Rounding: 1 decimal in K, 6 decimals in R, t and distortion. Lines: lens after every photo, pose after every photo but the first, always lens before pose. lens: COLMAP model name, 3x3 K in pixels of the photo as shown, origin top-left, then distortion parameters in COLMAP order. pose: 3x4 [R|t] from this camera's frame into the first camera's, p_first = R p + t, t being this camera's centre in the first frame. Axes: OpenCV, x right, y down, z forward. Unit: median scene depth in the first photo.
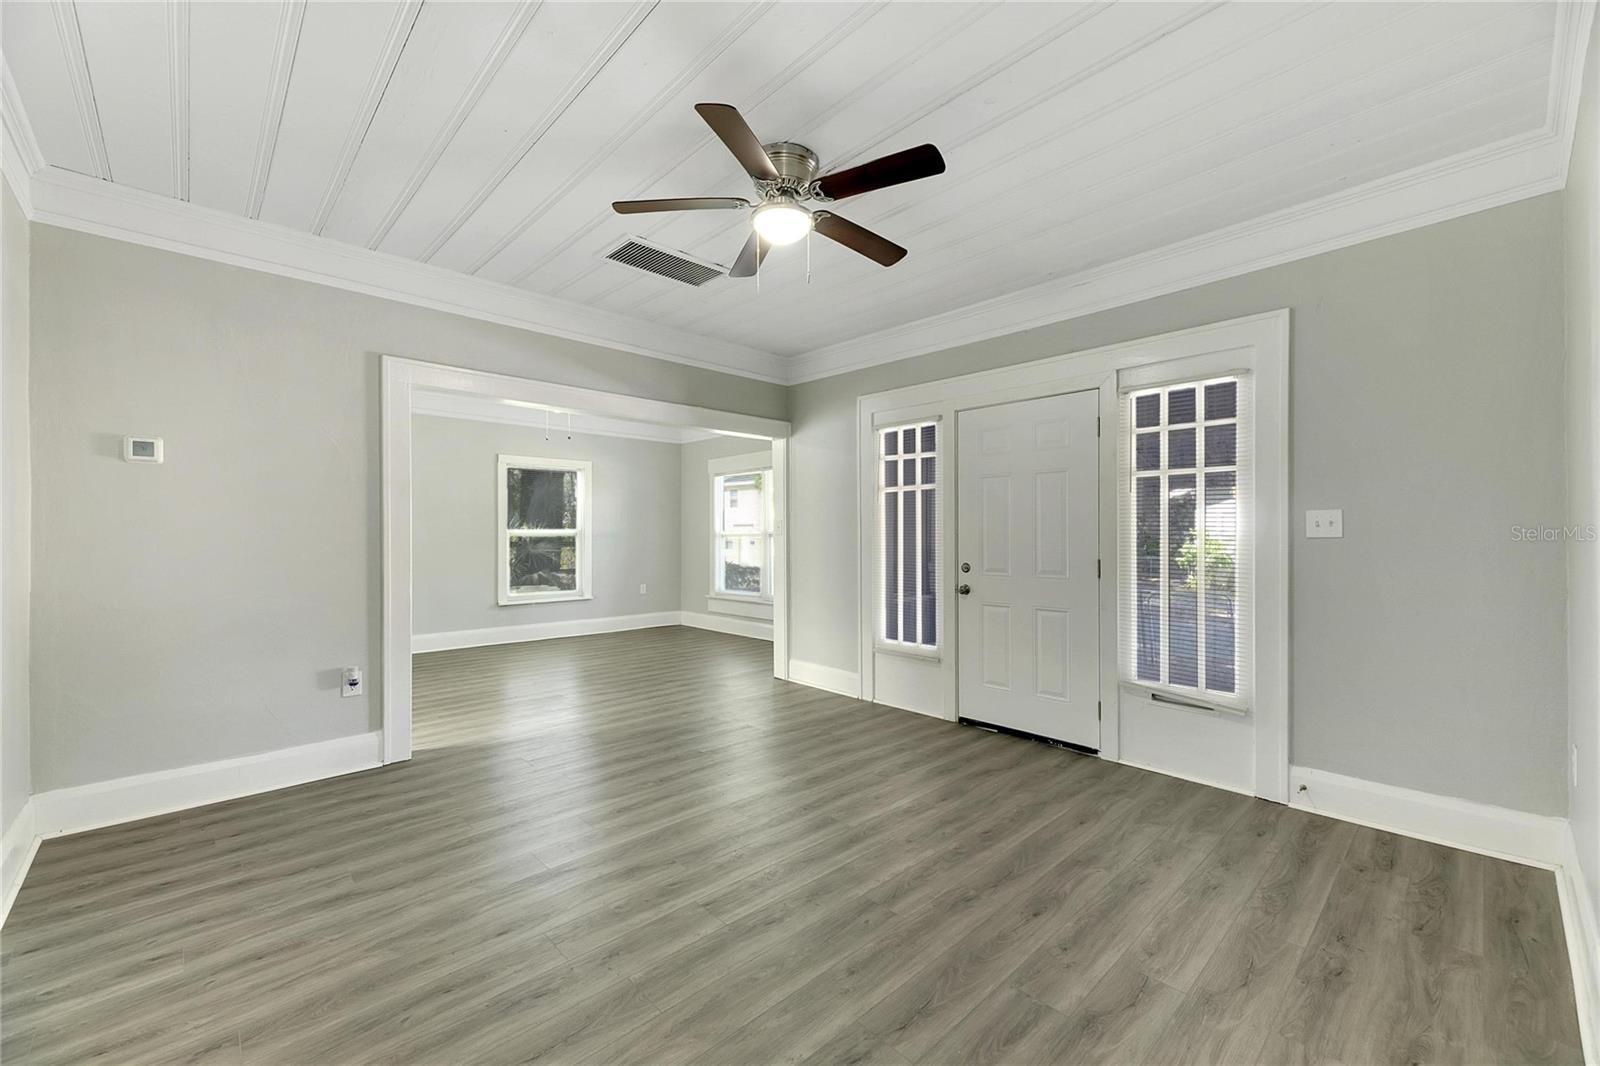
lens RADIAL K [[654.3, 0, 804.5], [0, 654.3, 545.1], [0, 0, 1]] dist [0.008338, -0.000659]
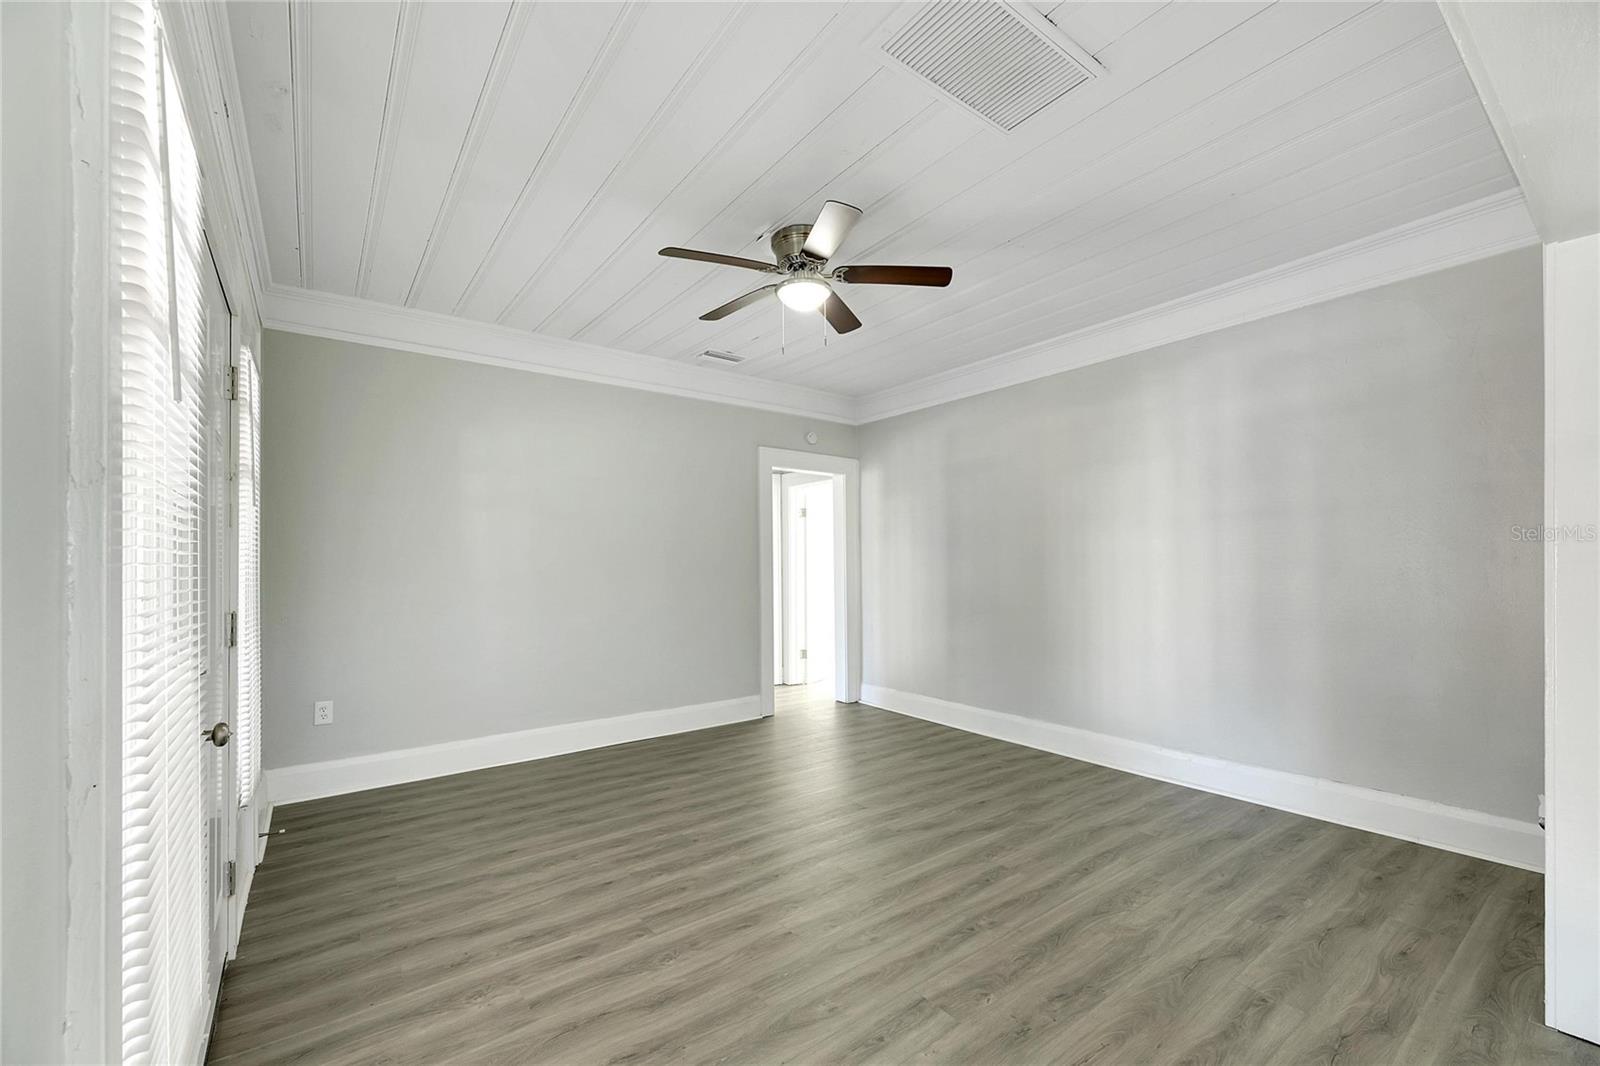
lens RADIAL K [[644.4, 0, 787.7], [0, 644.4, 569.5], [0, 0, 1]] dist [0.009268, -0.000245]
pose [[-0.989598, 0.006252, 0.143725, -0.151340], [0.009562, 0.999705, 0.022345, -0.032670], [-0.143542, 0.023487, -0.989365, 1.969597]]
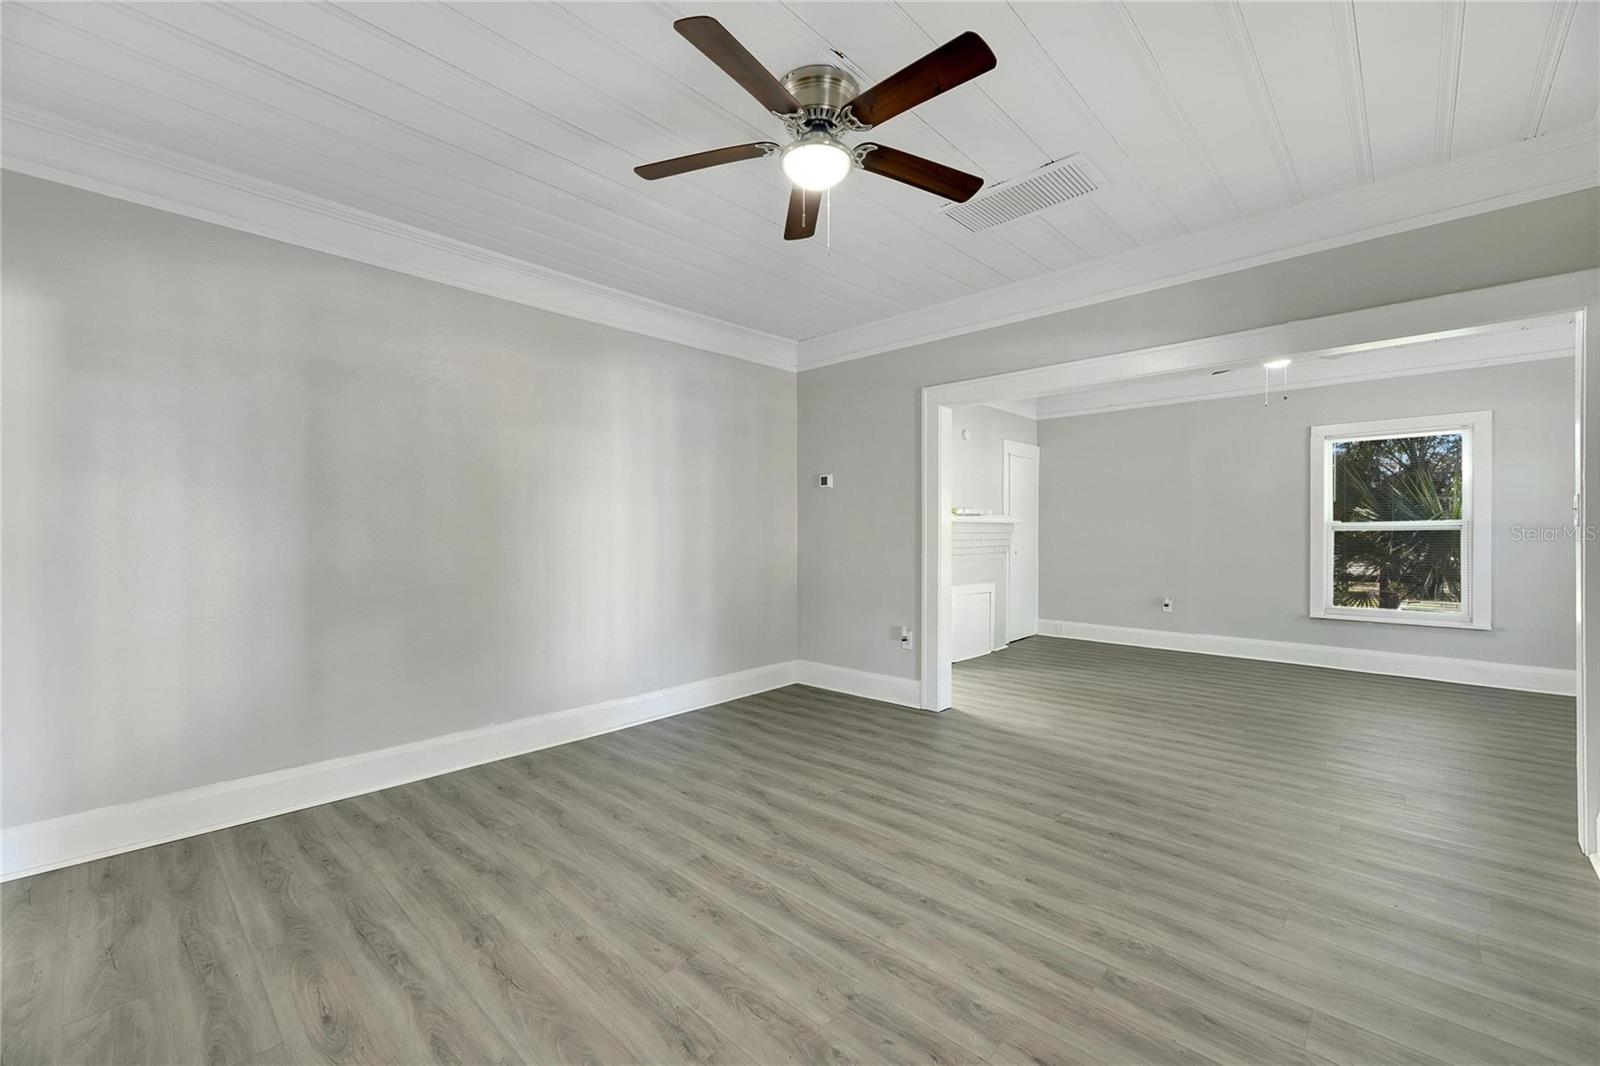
lens RADIAL K [[654.3, 0, 804.5], [0, 654.3, 545.1], [0, 0, 1]] dist [0.008338, -0.000659]
pose [[0.046260, 0.024336, -0.998633, 0.769183], [-0.013296, 0.999630, 0.023745, -0.015039], [0.998841, 0.012180, 0.046567, 0.878767]]
